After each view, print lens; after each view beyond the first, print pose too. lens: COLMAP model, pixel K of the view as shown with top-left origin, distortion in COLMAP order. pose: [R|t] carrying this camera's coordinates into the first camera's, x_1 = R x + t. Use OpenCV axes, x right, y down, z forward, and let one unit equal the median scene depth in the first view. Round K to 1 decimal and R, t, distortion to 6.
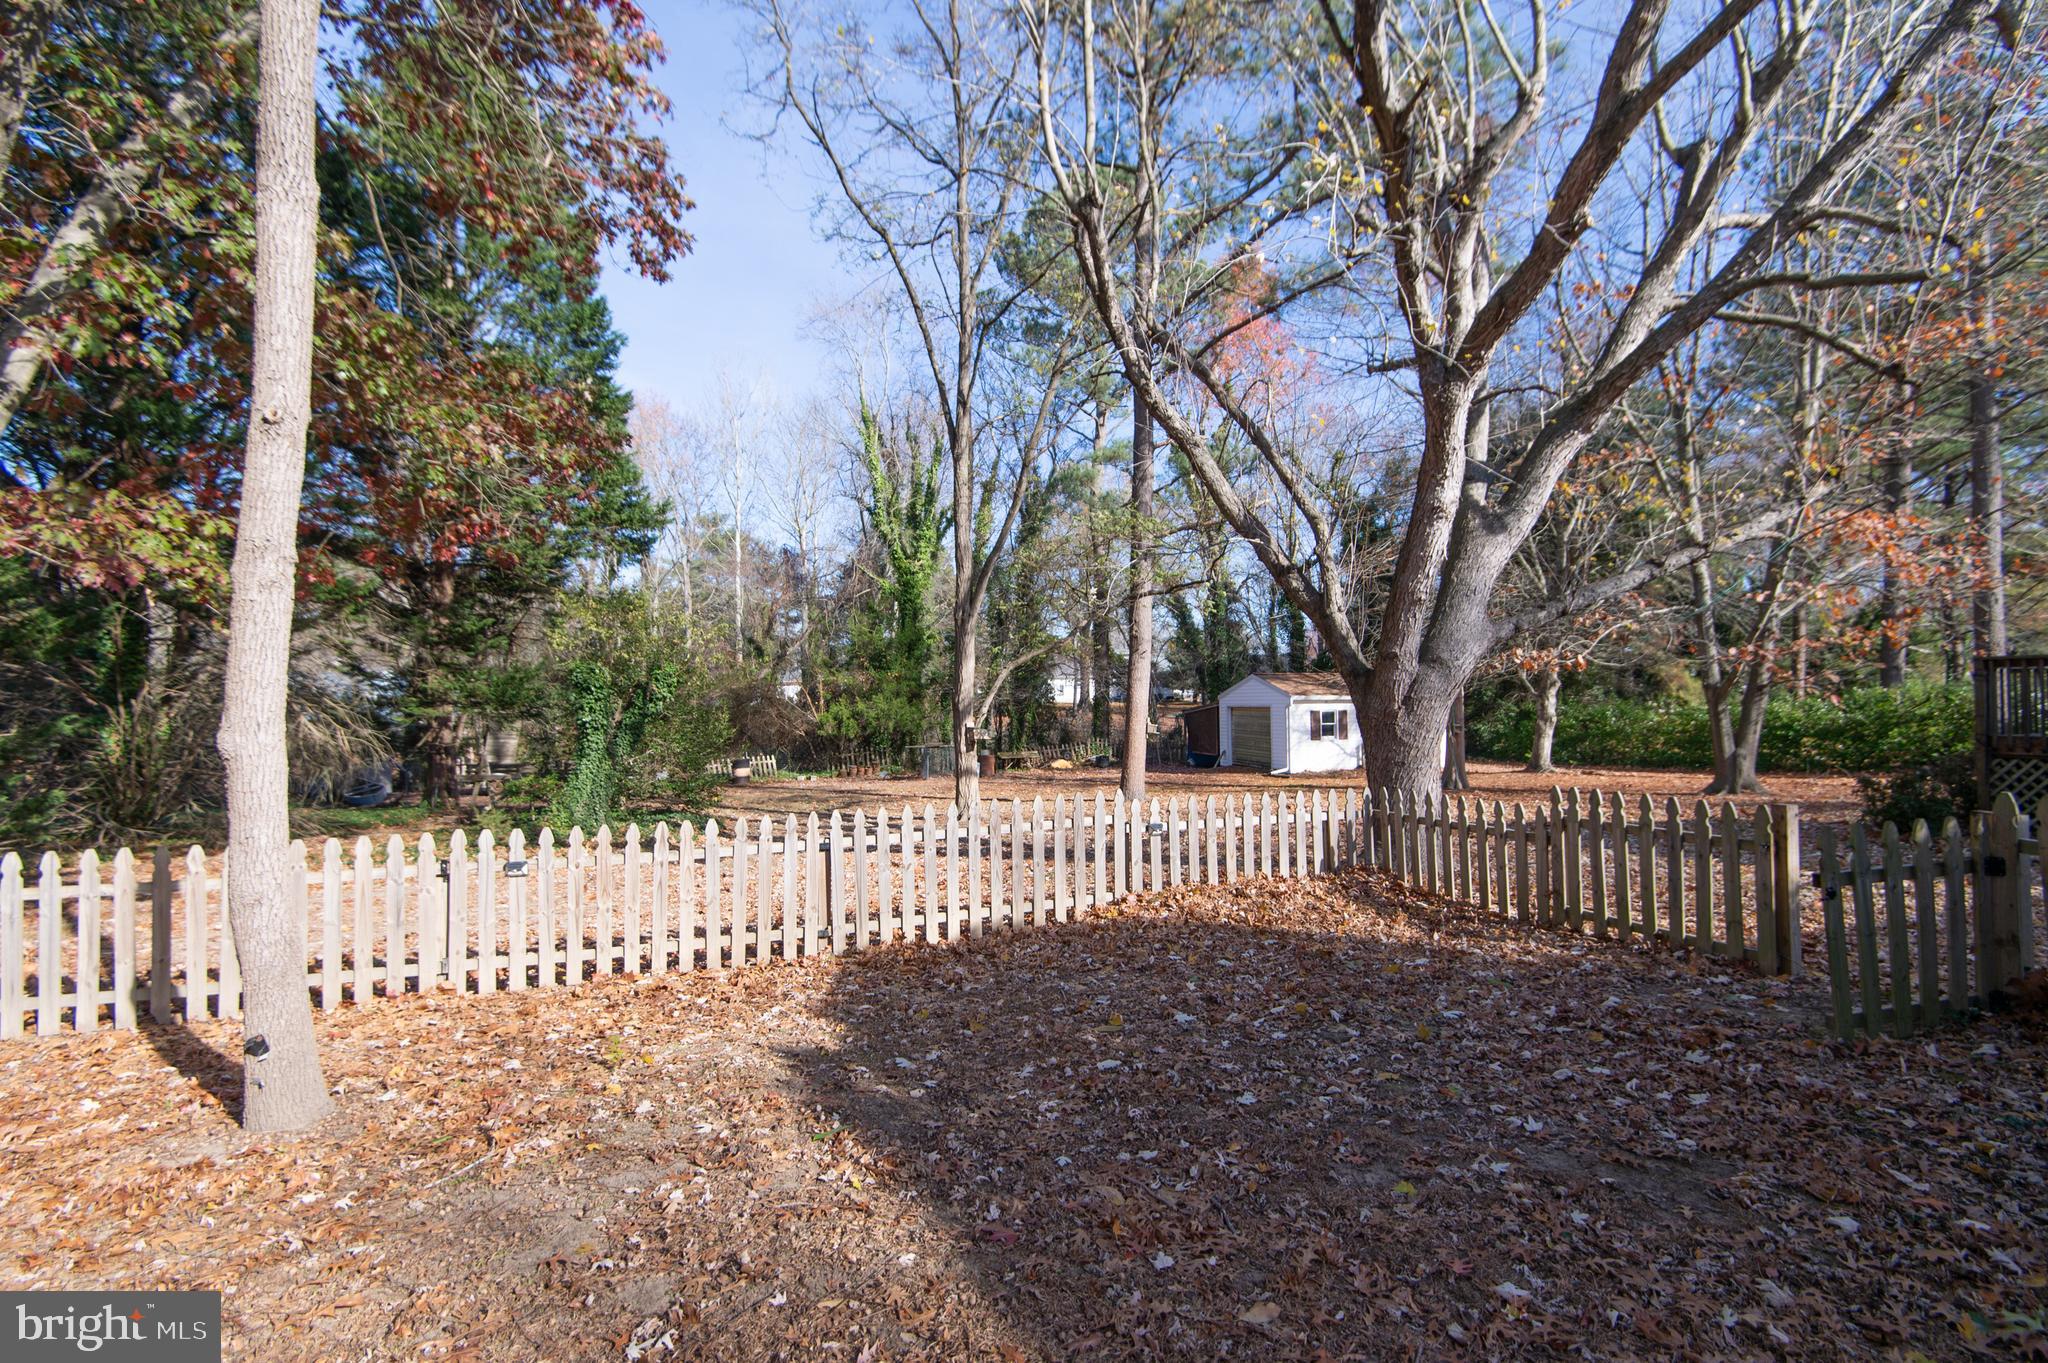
lens RADIAL K [[891.6, 0, 1024.0], [0, 891.6, 681.5], [0, 0, 1]] dist [0.000974, -0.017133]
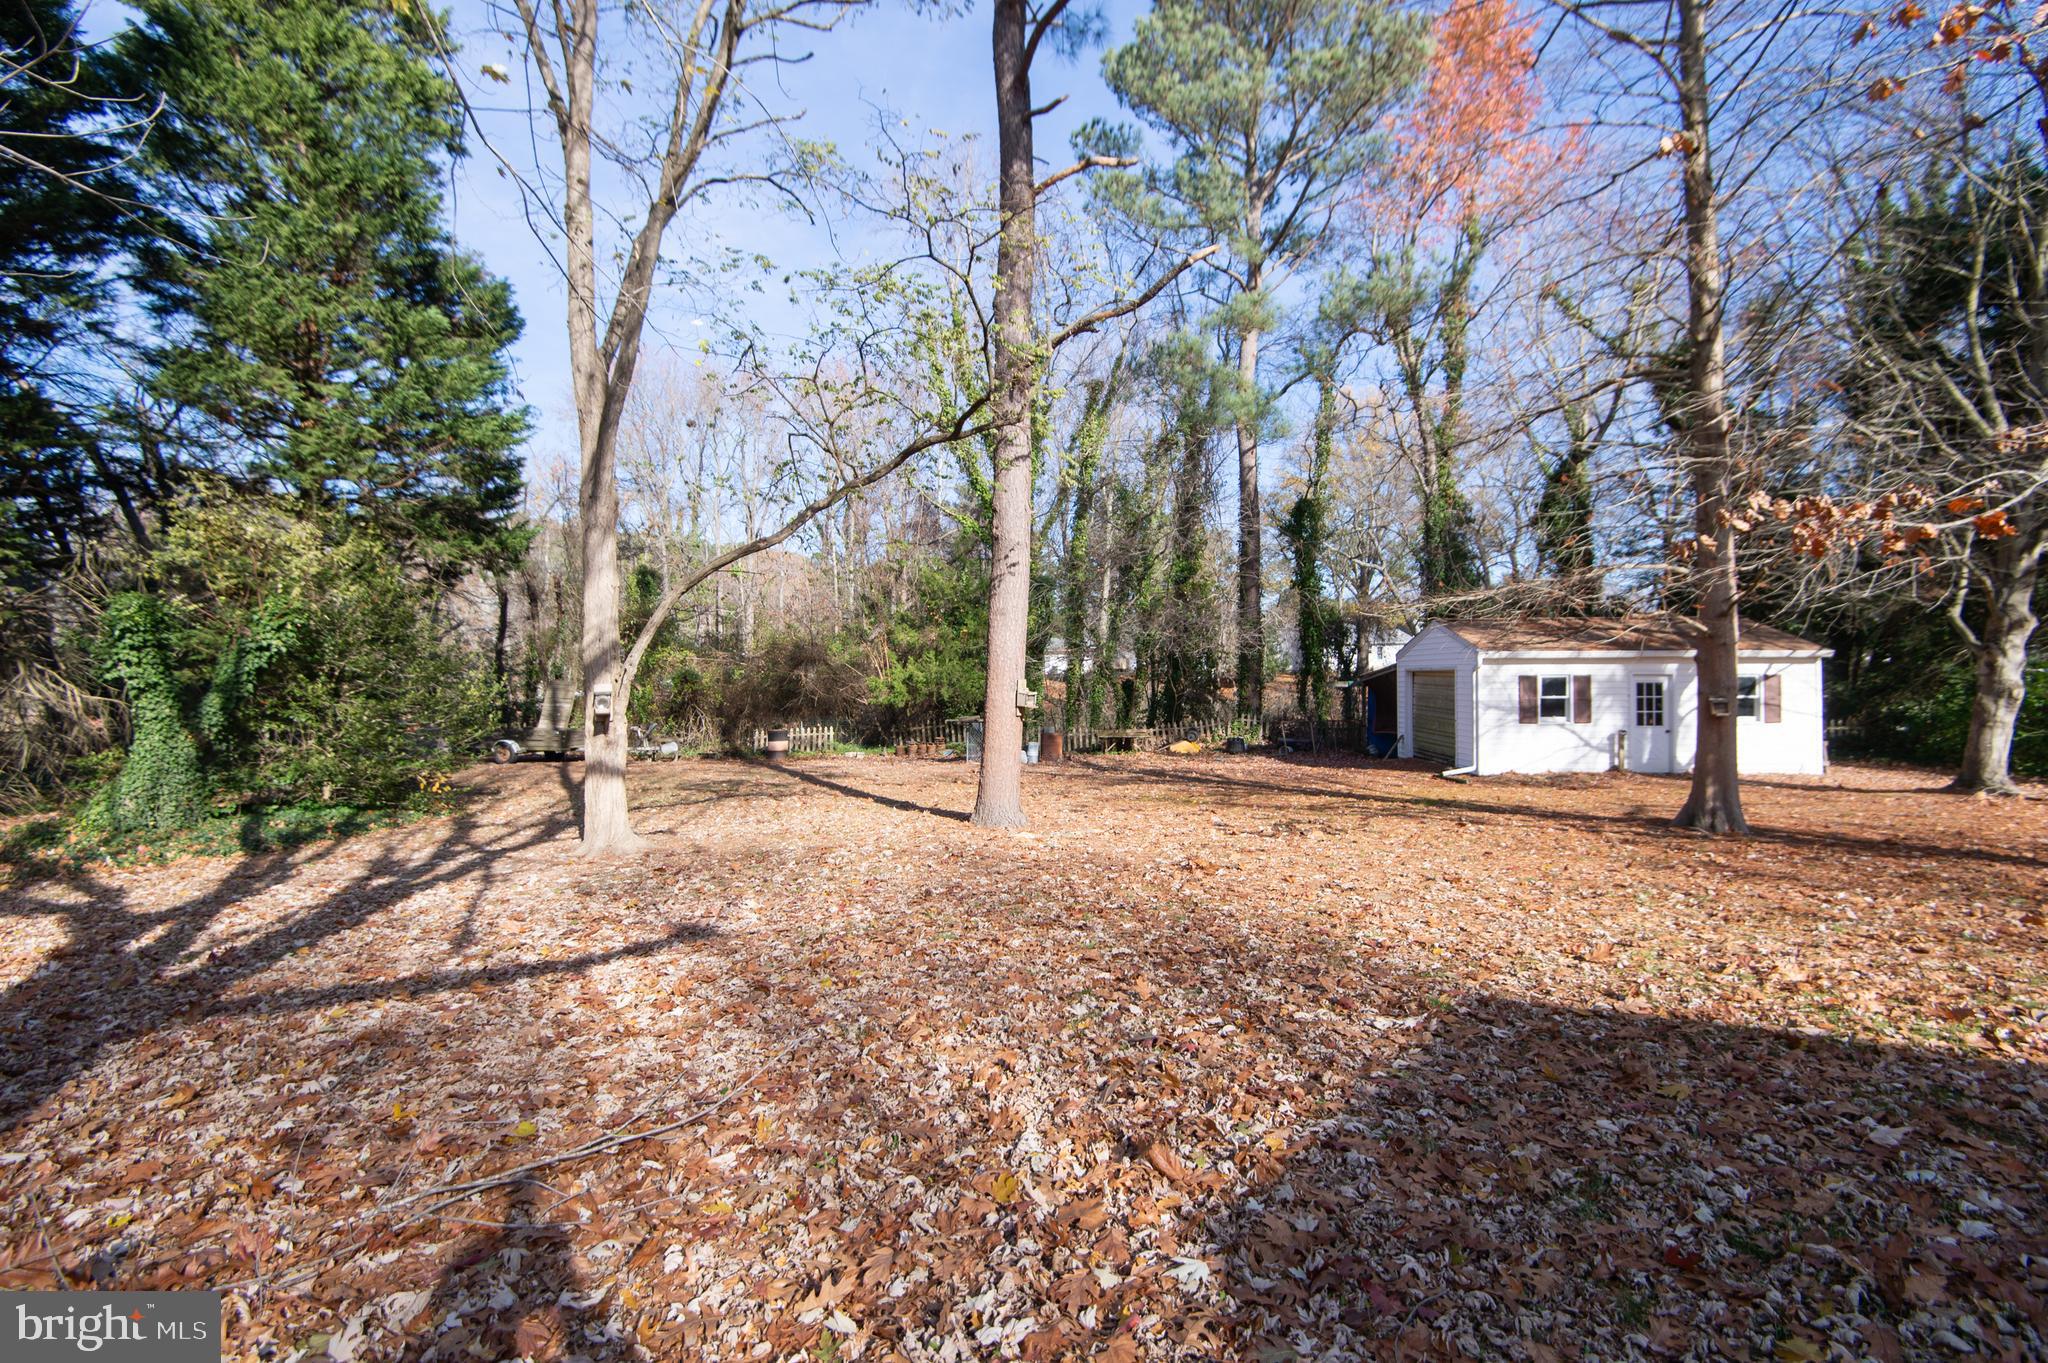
lens RADIAL K [[891.6, 0, 1024.0], [0, 891.6, 681.5], [0, 0, 1]] dist [0.000974, -0.017133]
pose [[0.926611, 0.004851, -0.375990, 0.236081], [0.008114, 0.999426, 0.032892, 0.013803], [0.375933, -0.033529, 0.926040, 0.301484]]
